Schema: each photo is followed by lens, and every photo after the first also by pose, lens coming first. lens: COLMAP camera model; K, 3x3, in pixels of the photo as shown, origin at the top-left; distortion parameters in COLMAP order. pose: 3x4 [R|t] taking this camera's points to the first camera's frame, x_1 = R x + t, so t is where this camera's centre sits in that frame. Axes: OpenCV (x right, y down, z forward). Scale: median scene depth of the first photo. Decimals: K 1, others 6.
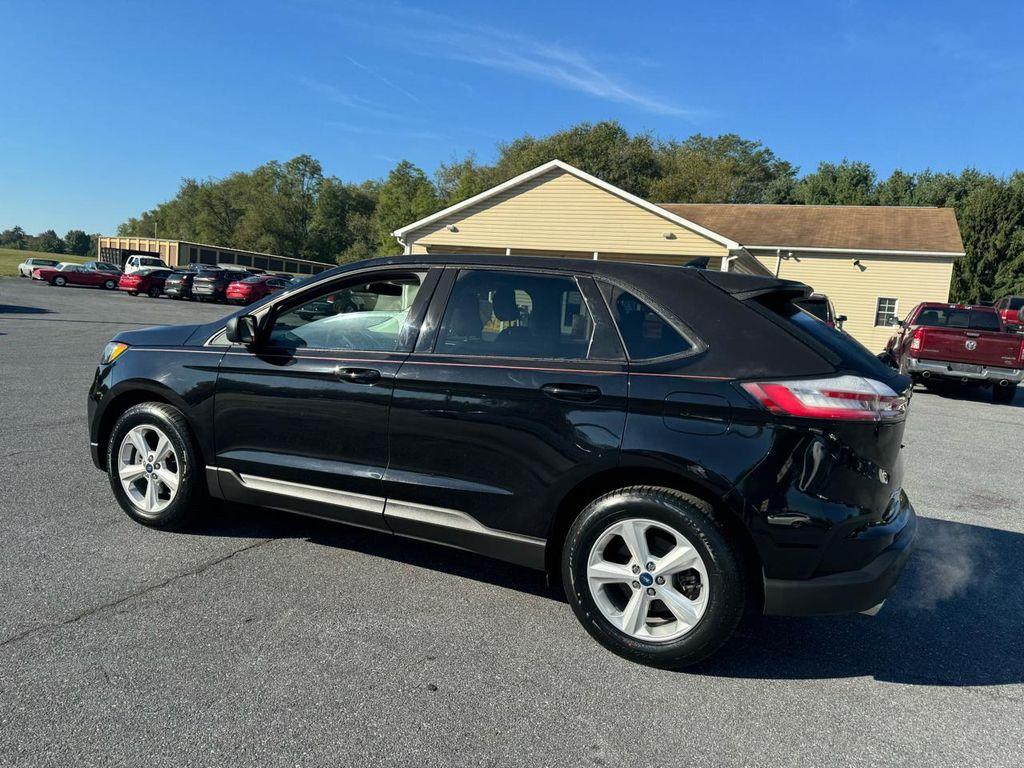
lens RADIAL K [[720.3, 0, 508.2], [0, 720.3, 389.1], [0, 0, 1]] dist [0.081461, -0.113167]
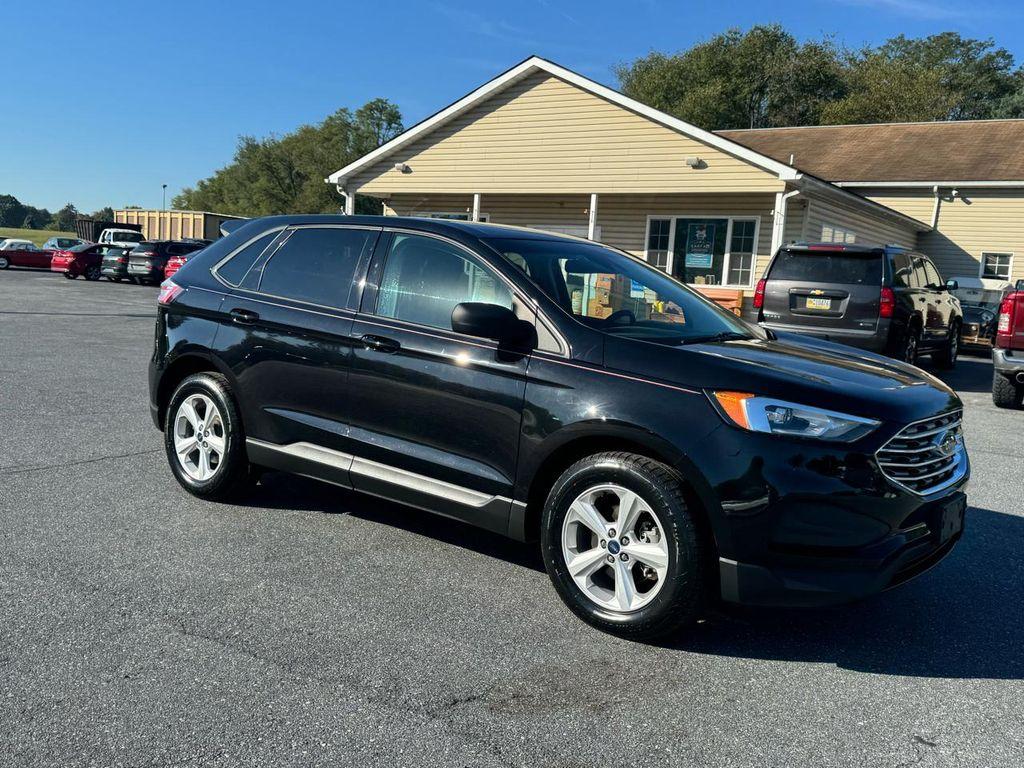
lens RADIAL K [[951.2, 0, 505.2], [0, 951.2, 393.6], [0, 0, 1]] dist [0.038107, 0.000000]
pose [[0.984490, 0.002404, -0.175425, 0.146315], [-0.003701, 0.999968, -0.007066, -0.000719], [0.175402, 0.007606, 0.984467, 0.099230]]
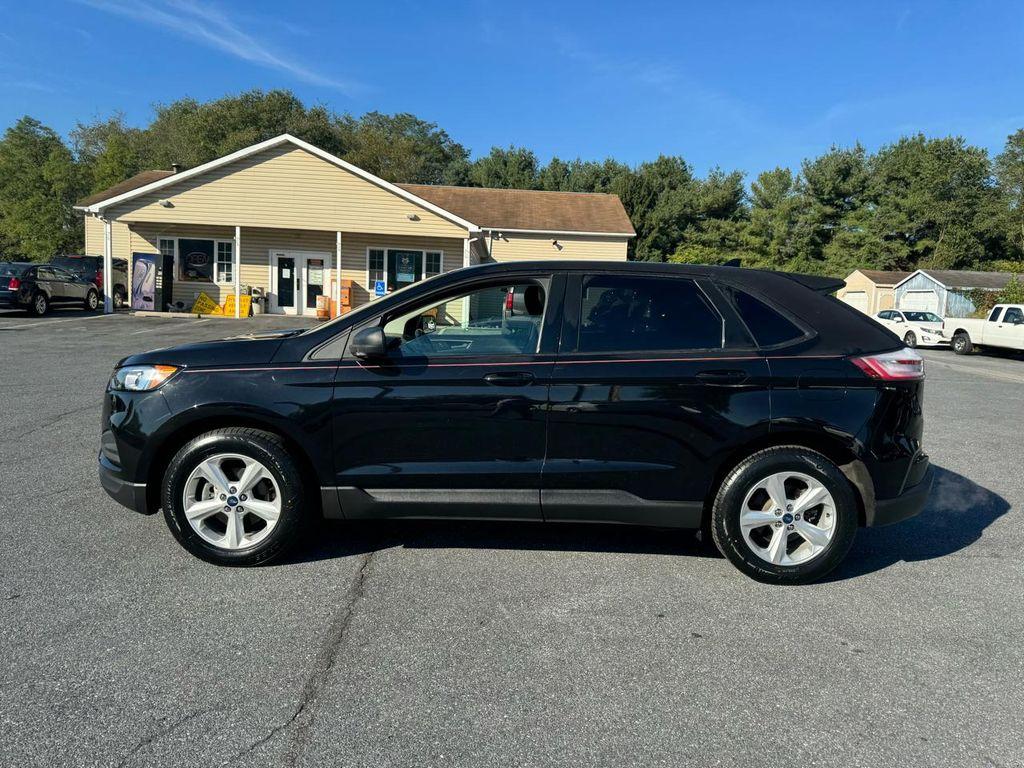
lens RADIAL K [[720.3, 0, 517.5], [0, 720.3, 383.6], [0, 0, 1]] dist [0.081461, -0.113167]
pose [[0.899937, -0.089293, 0.426779, -0.074017], [0.078349, 0.995991, 0.043174, -0.006421], [-0.428923, -0.005416, 0.903325, 0.004920]]
